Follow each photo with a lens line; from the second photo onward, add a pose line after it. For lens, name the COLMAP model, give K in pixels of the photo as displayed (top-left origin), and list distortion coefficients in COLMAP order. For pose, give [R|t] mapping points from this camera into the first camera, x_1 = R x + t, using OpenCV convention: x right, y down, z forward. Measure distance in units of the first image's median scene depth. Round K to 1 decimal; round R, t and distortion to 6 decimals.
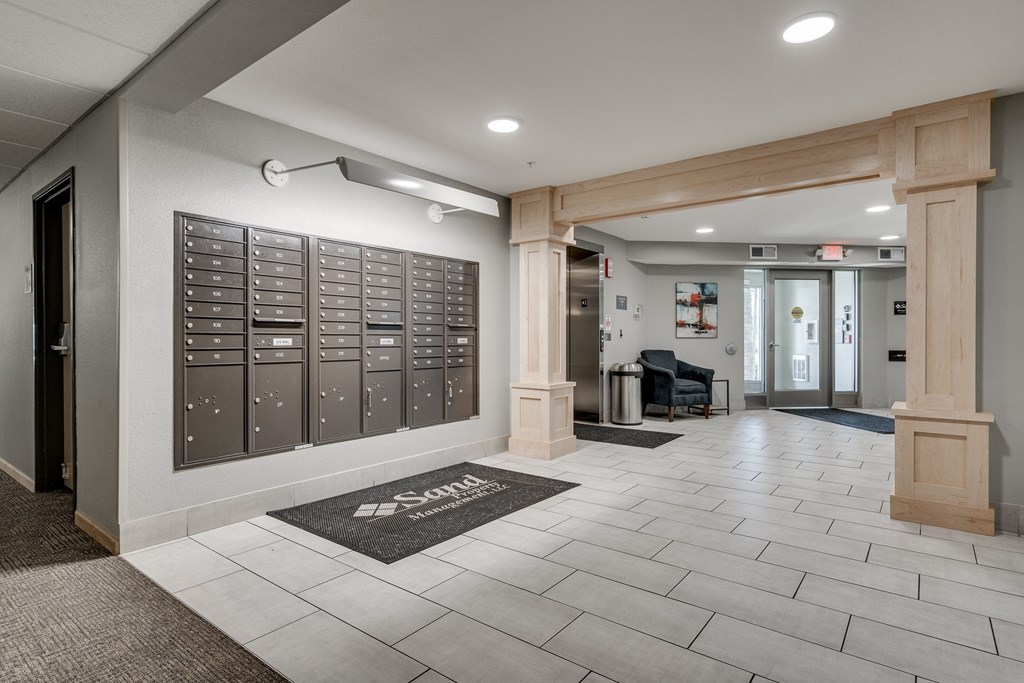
lens RADIAL K [[529.7, 0, 522.6], [0, 529.7, 341.5], [0, 0, 1]] dist [-0.003099, 0.000267]
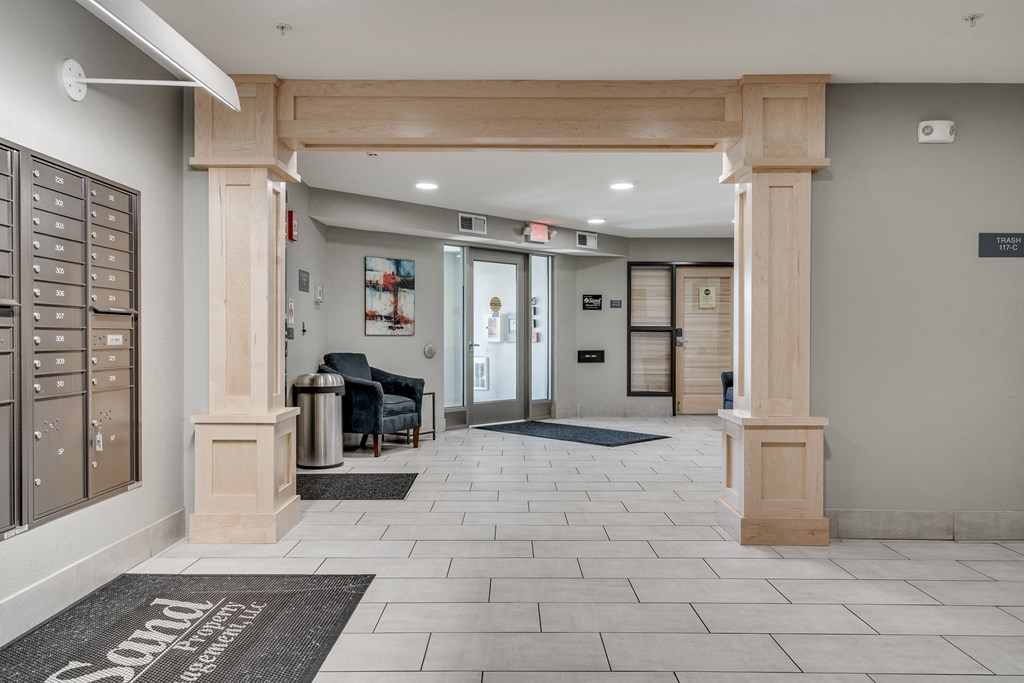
lens RADIAL K [[728.9, 0, 512.0], [0, 728.9, 341.5], [0, 0, 1]] dist [-0.001792, 0.000602]
pose [[0.795023, -0.002017, 0.606576, -0.155906], [0.001053, 0.999998, 0.001944, -0.000455], [-0.606579, -0.000907, 0.795023, 0.135053]]
